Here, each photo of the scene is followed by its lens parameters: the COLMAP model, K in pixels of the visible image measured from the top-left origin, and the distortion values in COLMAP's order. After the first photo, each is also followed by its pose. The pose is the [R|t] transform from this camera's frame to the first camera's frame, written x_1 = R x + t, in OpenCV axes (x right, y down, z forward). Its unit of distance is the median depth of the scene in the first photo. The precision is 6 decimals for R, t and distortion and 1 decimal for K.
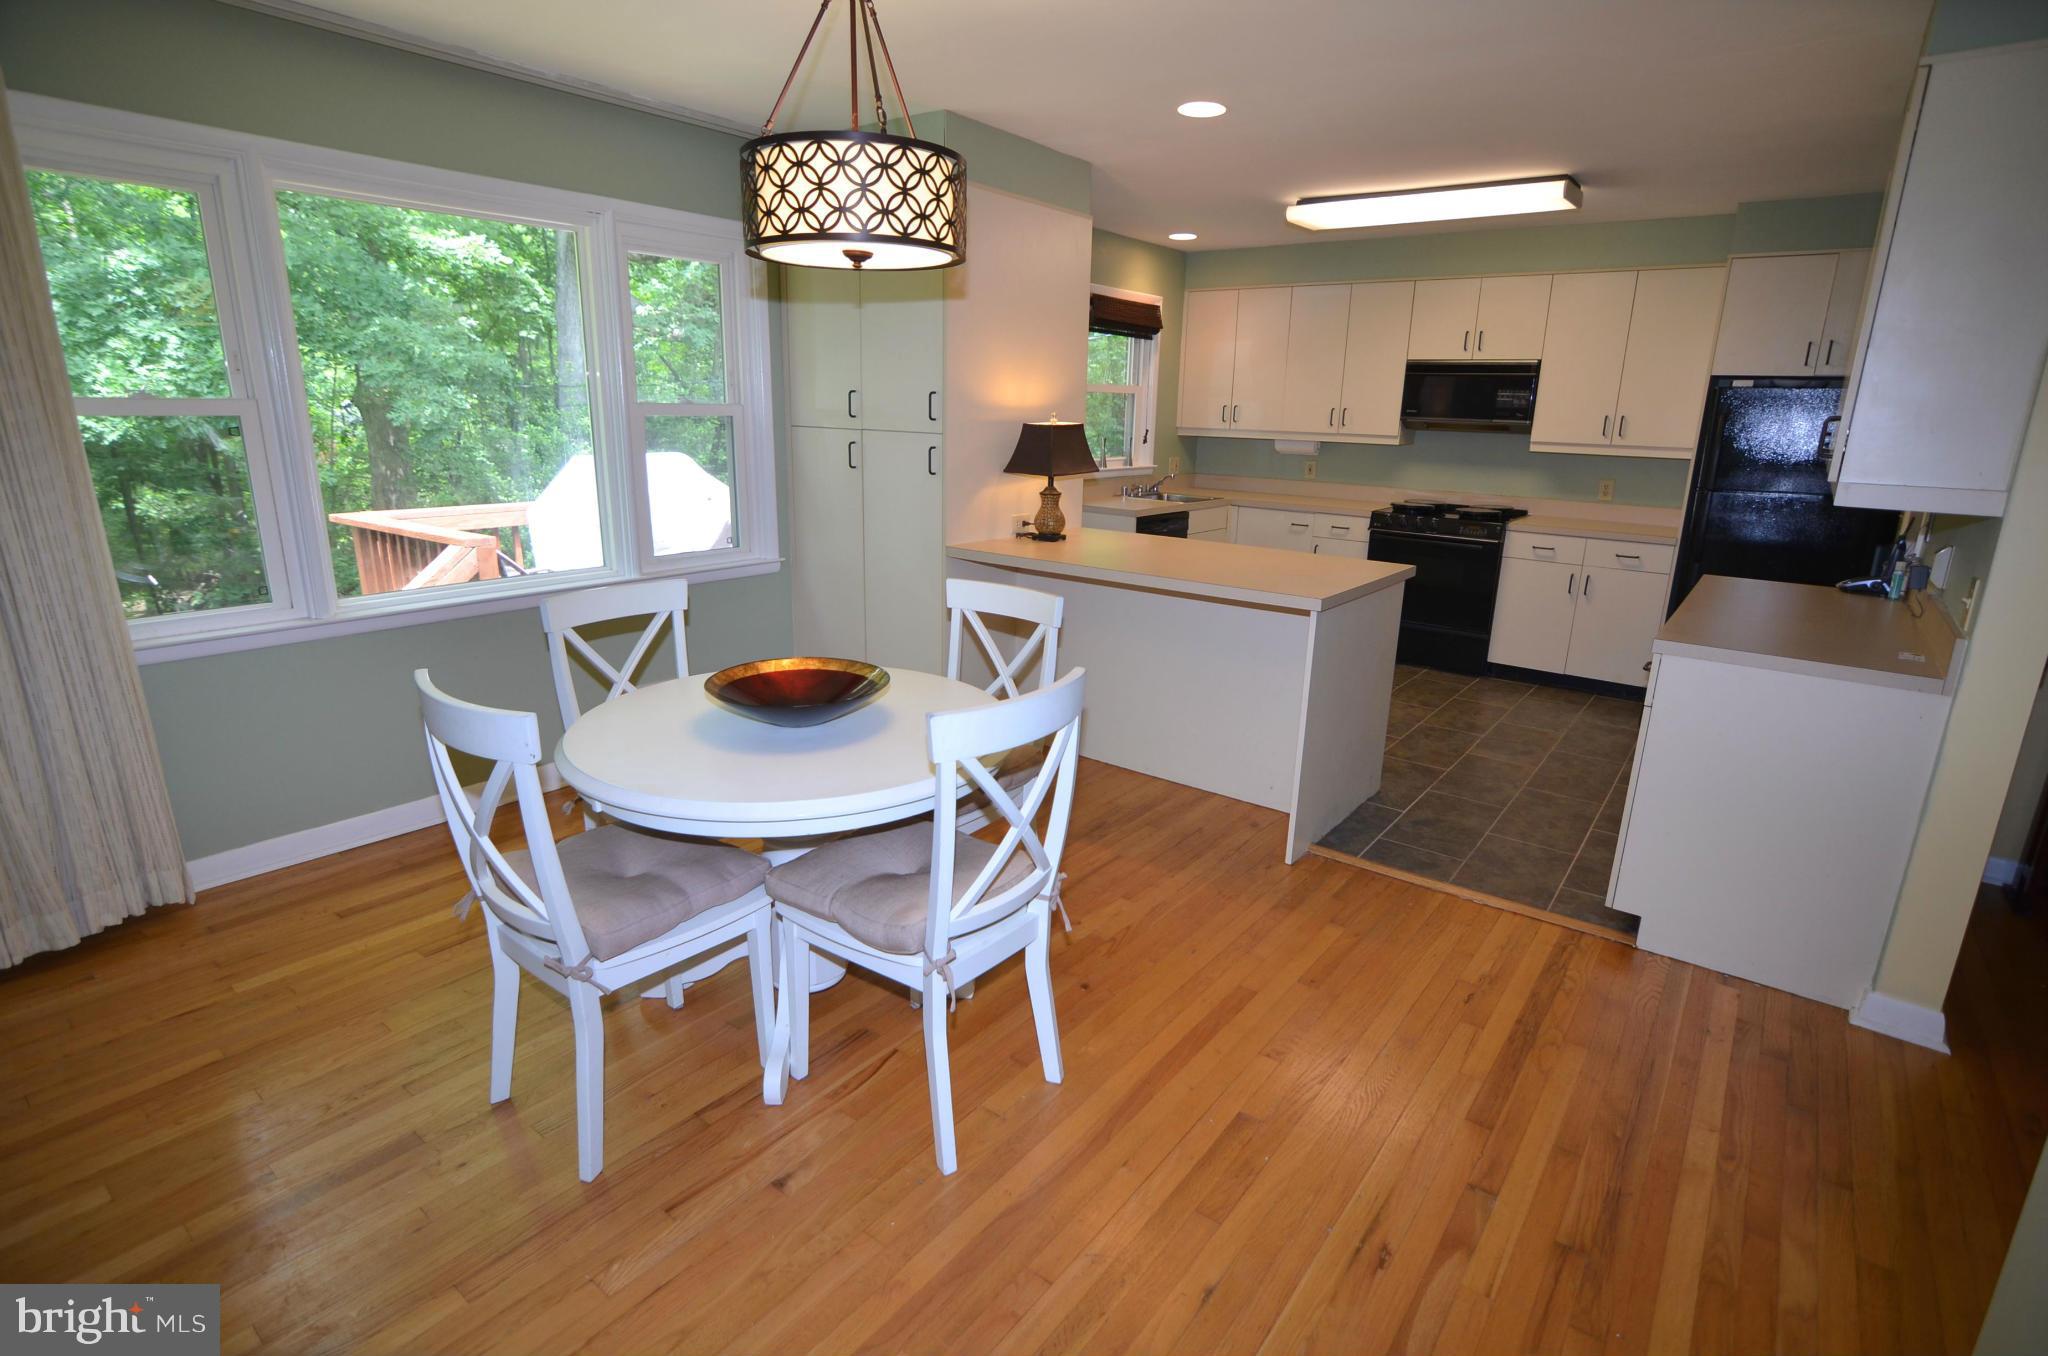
lens RADIAL K [[994.5, 0, 1020.8], [0, 994.5, 677.8], [0, 0, 1]] dist [-0.022895, 0.001045]
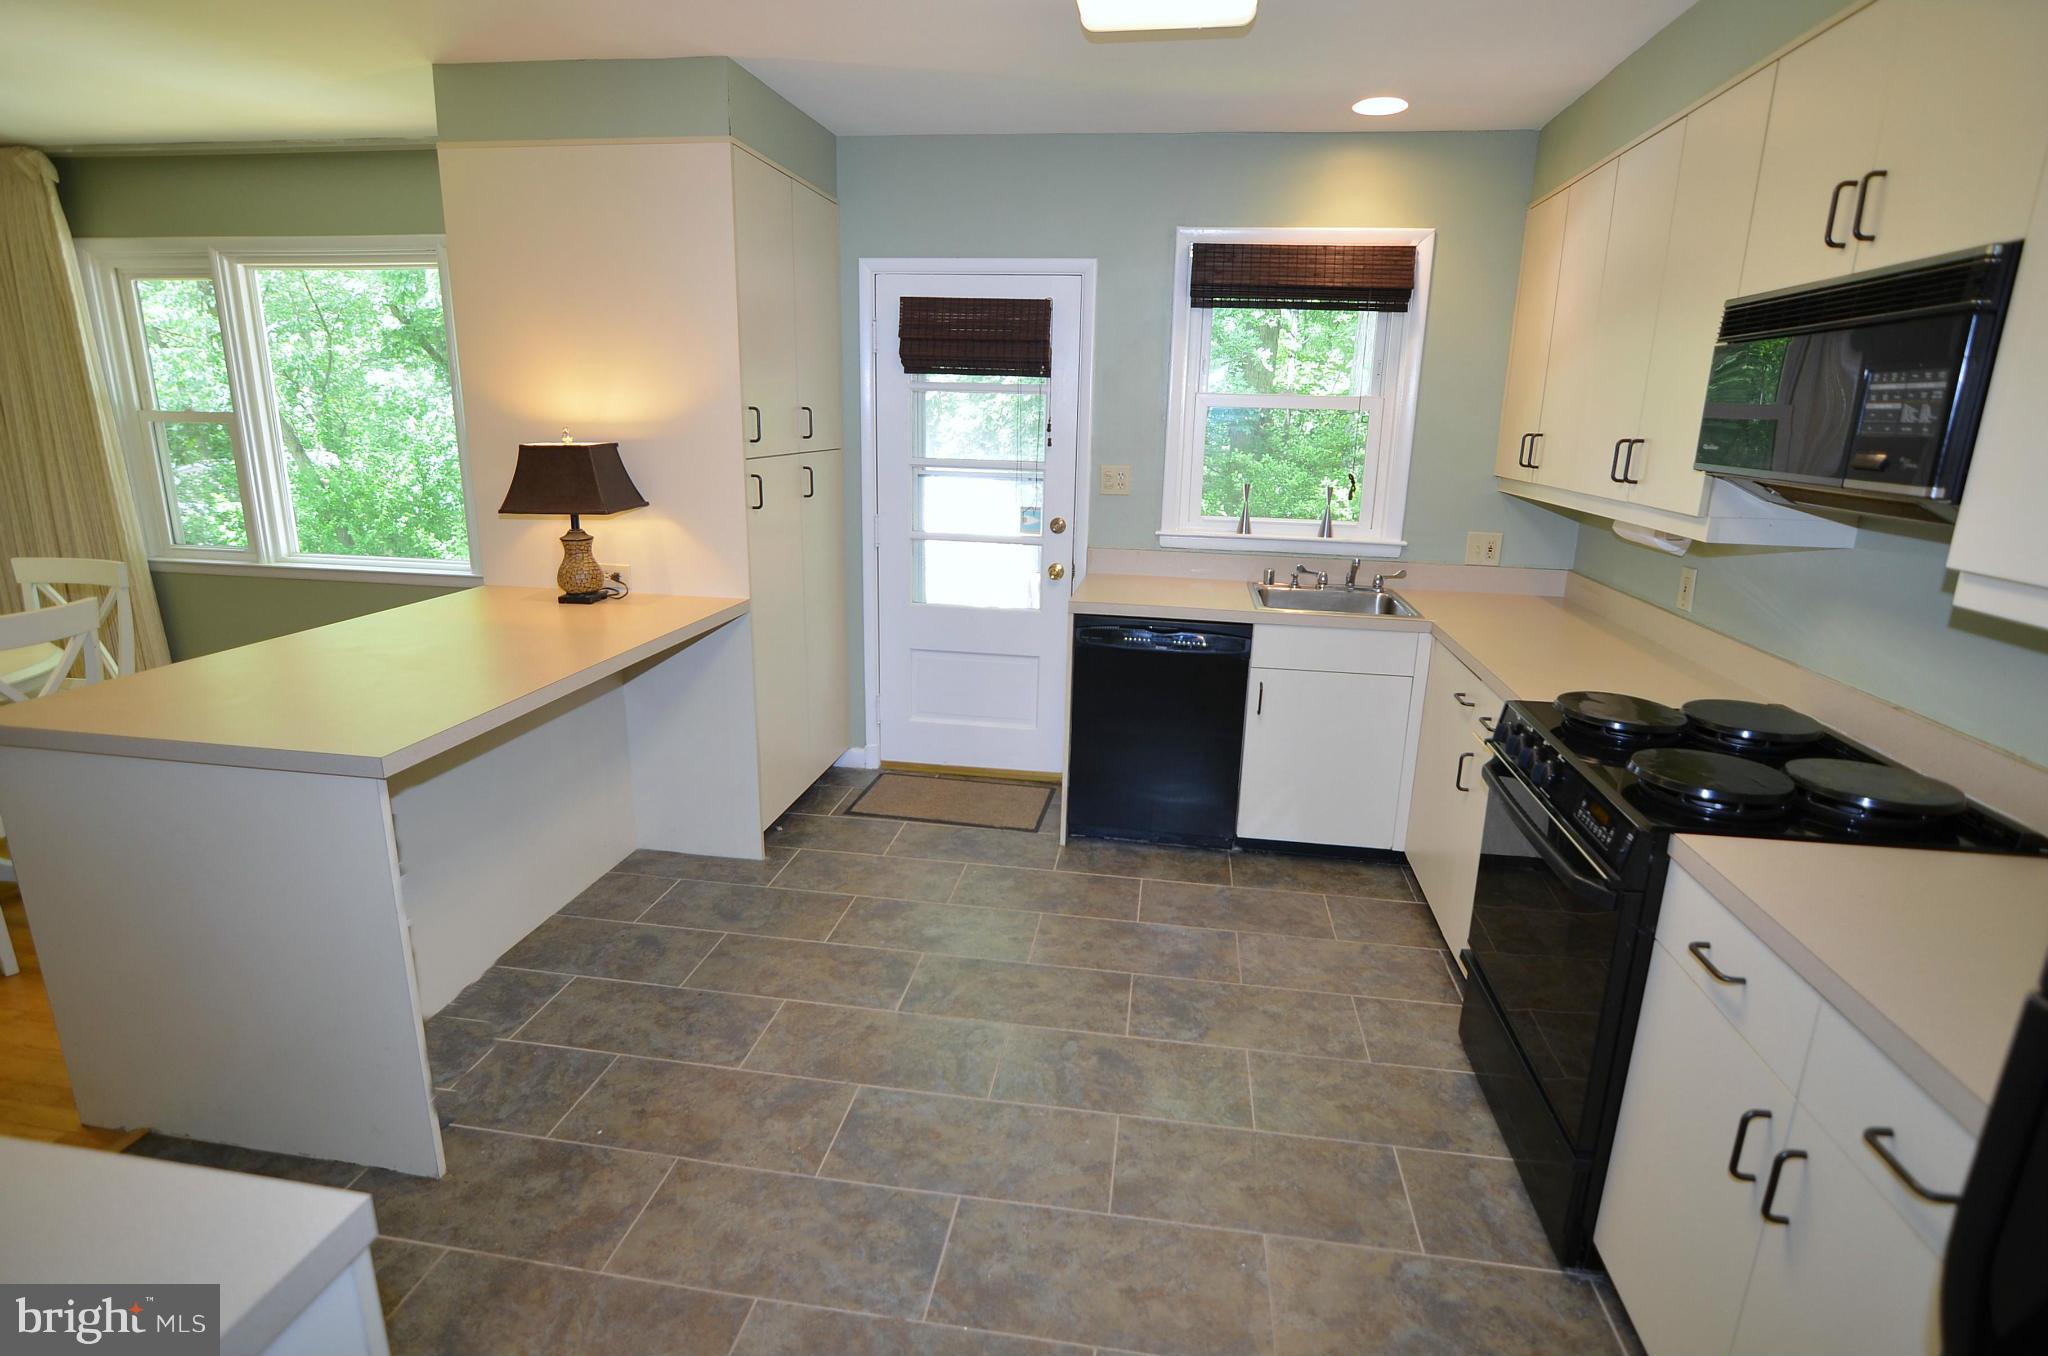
lens RADIAL K [[994.5, 0, 1018.9], [0, 994.5, 668.8], [0, 0, 1]] dist [-0.022895, 0.001045]
pose [[0.491469, 0.208296, -0.845619, 0.596734], [-0.244923, 0.964846, 0.095317, -0.174609], [0.835746, 0.160266, 0.525208, 0.652204]]
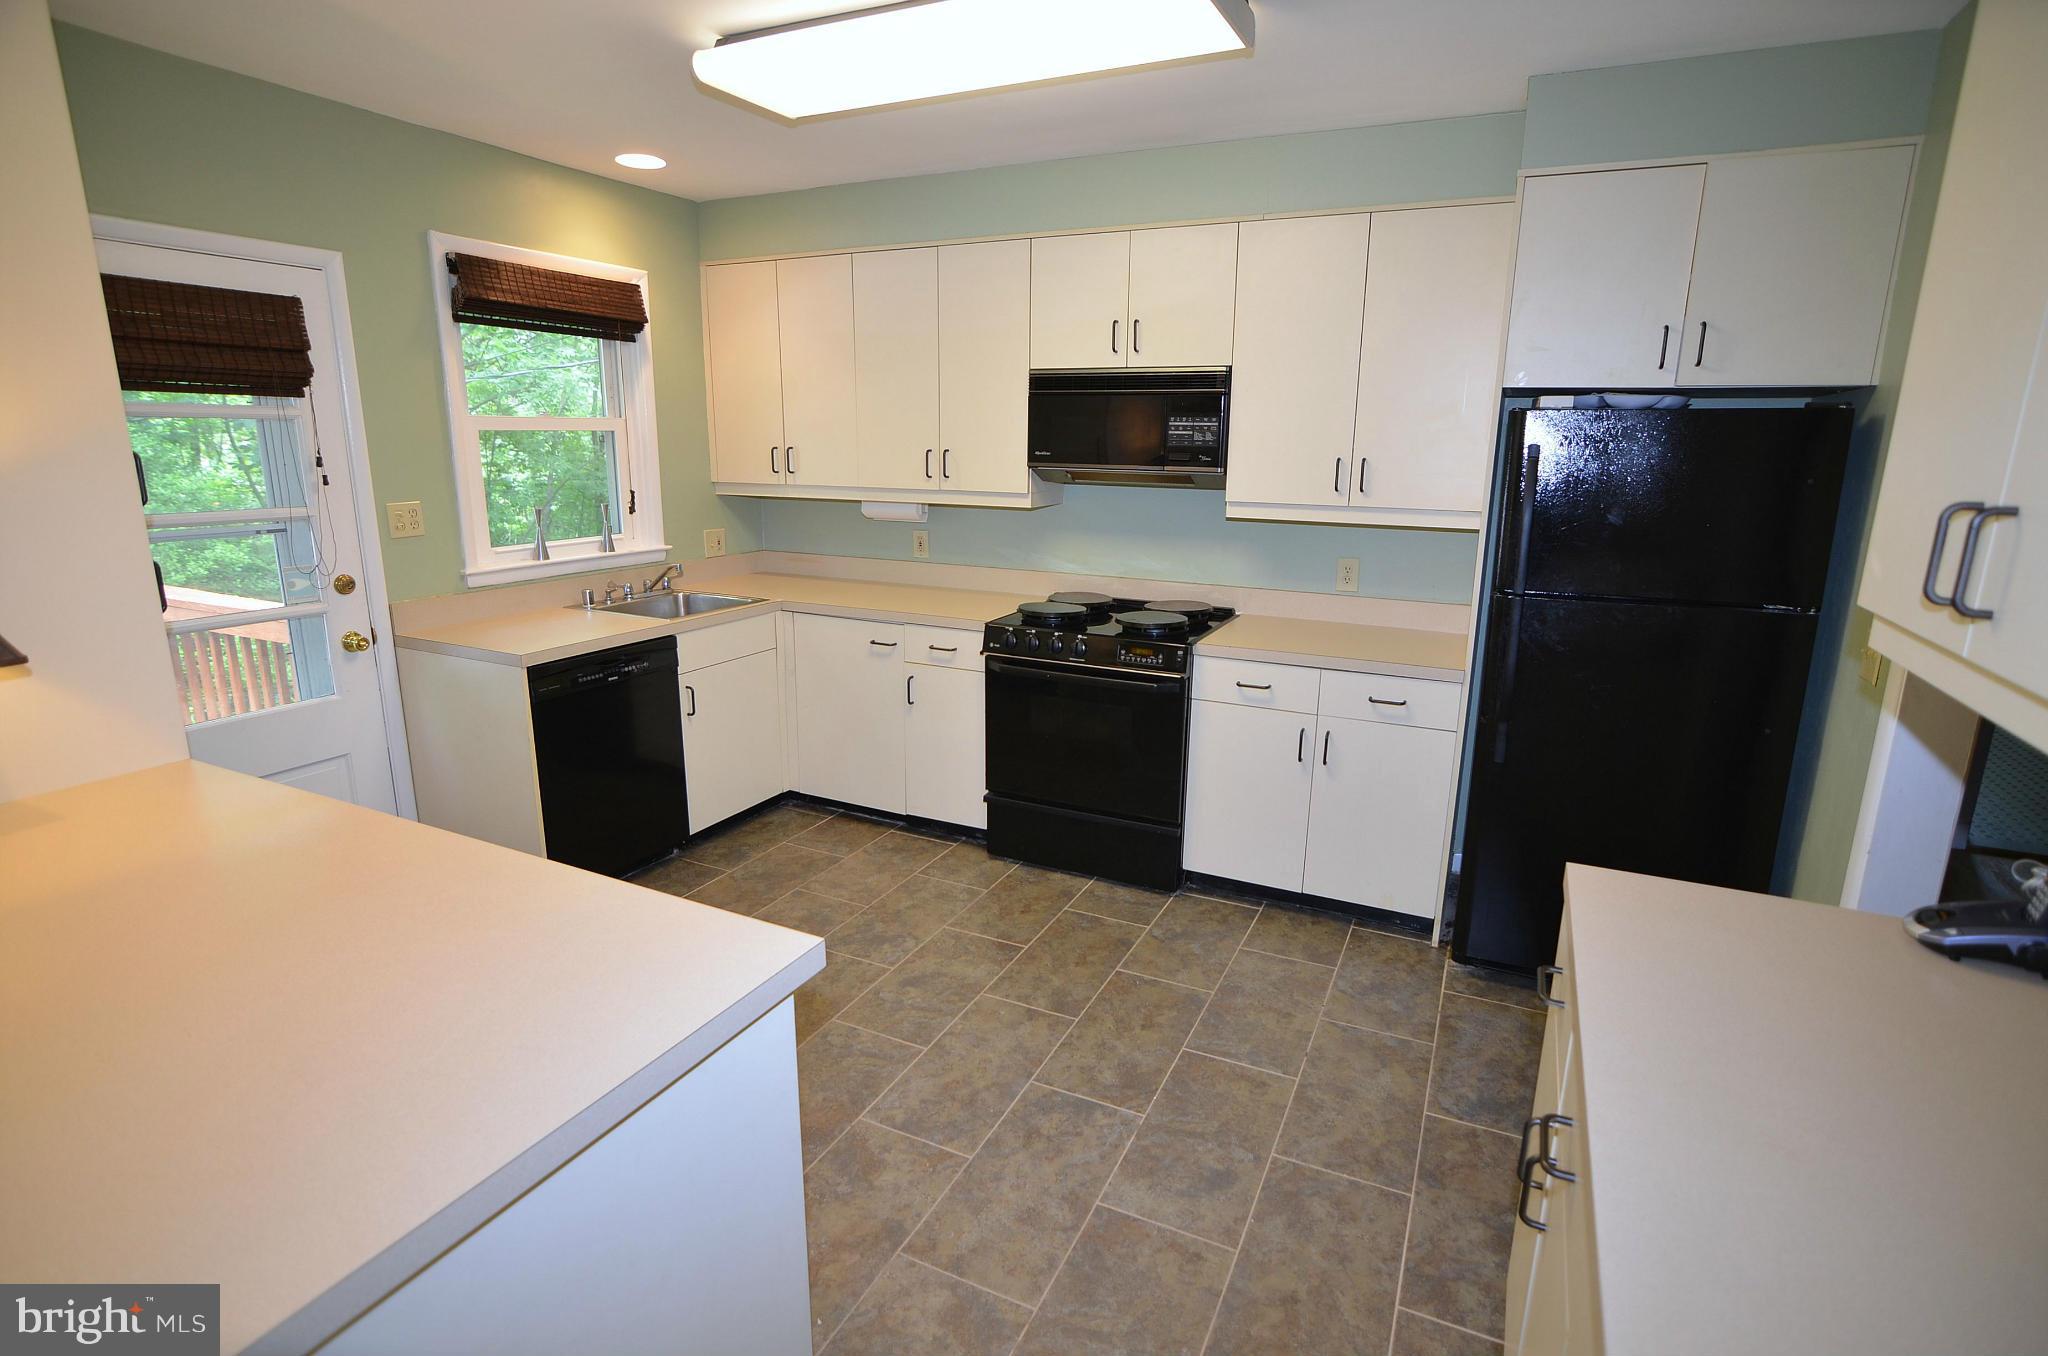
lens RADIAL K [[994.5, 0, 1014.4], [0, 994.5, 680.5], [0, 0, 1]] dist [-0.022895, 0.001045]
pose [[0.980253, -0.059460, 0.188596, 0.266399], [0.064147, 0.997763, -0.018840, -0.125803], [-0.187054, 0.030566, 0.981874, 0.428201]]
